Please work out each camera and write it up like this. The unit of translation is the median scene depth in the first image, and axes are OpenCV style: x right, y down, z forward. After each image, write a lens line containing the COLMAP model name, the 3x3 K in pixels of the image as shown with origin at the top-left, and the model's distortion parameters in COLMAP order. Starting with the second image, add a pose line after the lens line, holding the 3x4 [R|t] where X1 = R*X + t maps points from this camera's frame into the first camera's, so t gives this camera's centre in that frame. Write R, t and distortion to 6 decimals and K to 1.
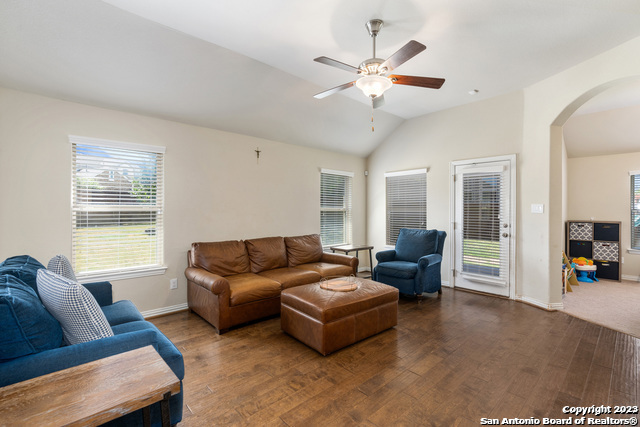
lens RADIAL K [[290.3, 0, 320.7], [0, 290.3, 212.8], [0, 0, 1]] dist [-0.011677, 0.002801]
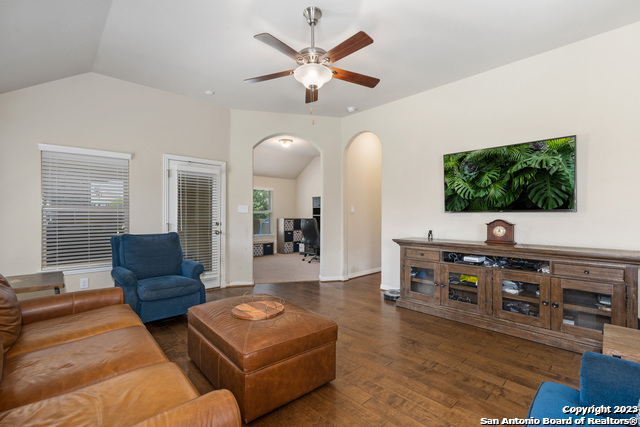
lens RADIAL K [[290.3, 0, 318.4], [0, 290.3, 213.7], [0, 0, 1]] dist [-0.011677, 0.002801]
pose [[-0.026011, 0.002500, 0.999659, -0.396937], [0.007136, 0.999972, -0.002315, 0.008333], [-0.999636, 0.007073, -0.026028, 0.515781]]
